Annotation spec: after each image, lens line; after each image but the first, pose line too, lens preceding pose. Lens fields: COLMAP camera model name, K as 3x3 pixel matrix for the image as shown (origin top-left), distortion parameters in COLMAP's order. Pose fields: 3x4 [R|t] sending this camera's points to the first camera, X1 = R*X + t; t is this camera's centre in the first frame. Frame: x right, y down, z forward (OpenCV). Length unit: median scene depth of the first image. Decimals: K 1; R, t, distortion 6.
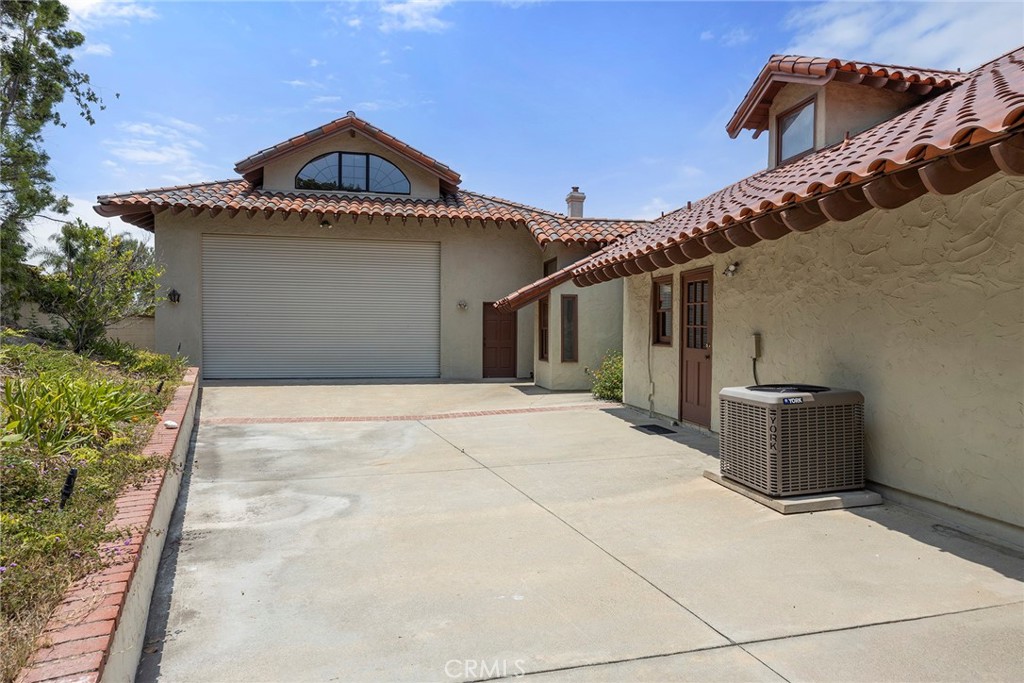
lens RADIAL K [[583.6, 0, 512.3], [0, 583.6, 345.9], [0, 0, 1]] dist [0.004425, 0.001548]
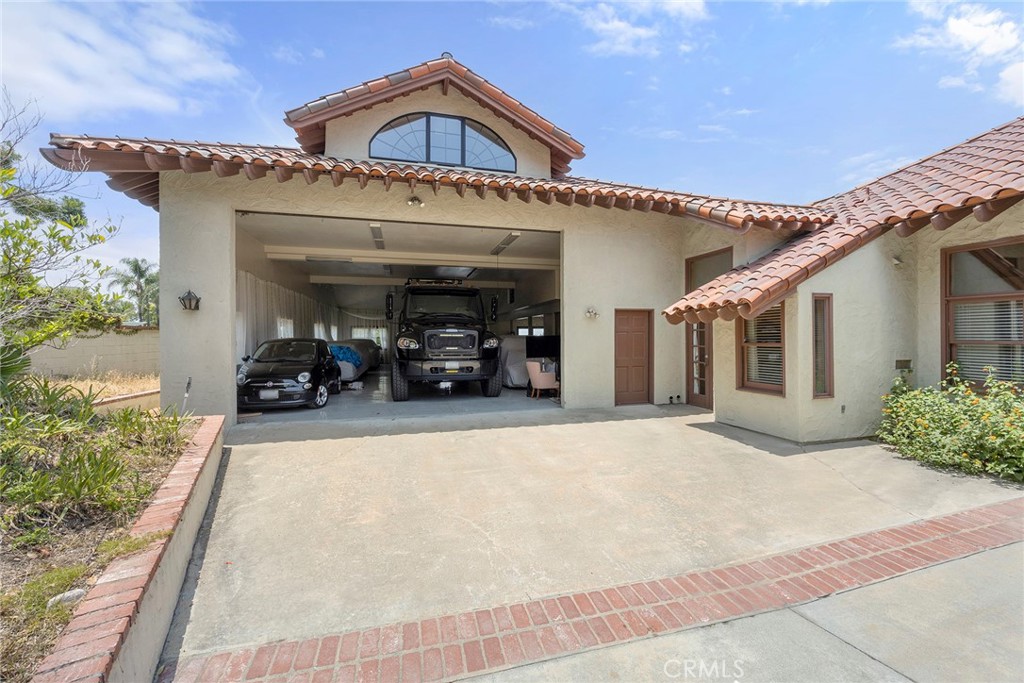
lens RADIAL K [[402.2, 0, 511.5], [0, 402.2, 336.3], [0, 0, 1]] dist [-0.002674, -0.000277]
pose [[0.997448, -0.009740, 0.070733, -0.238206], [0.011272, 0.999710, -0.021292, -0.029945], [-0.070505, 0.022035, 0.997268, 0.501493]]
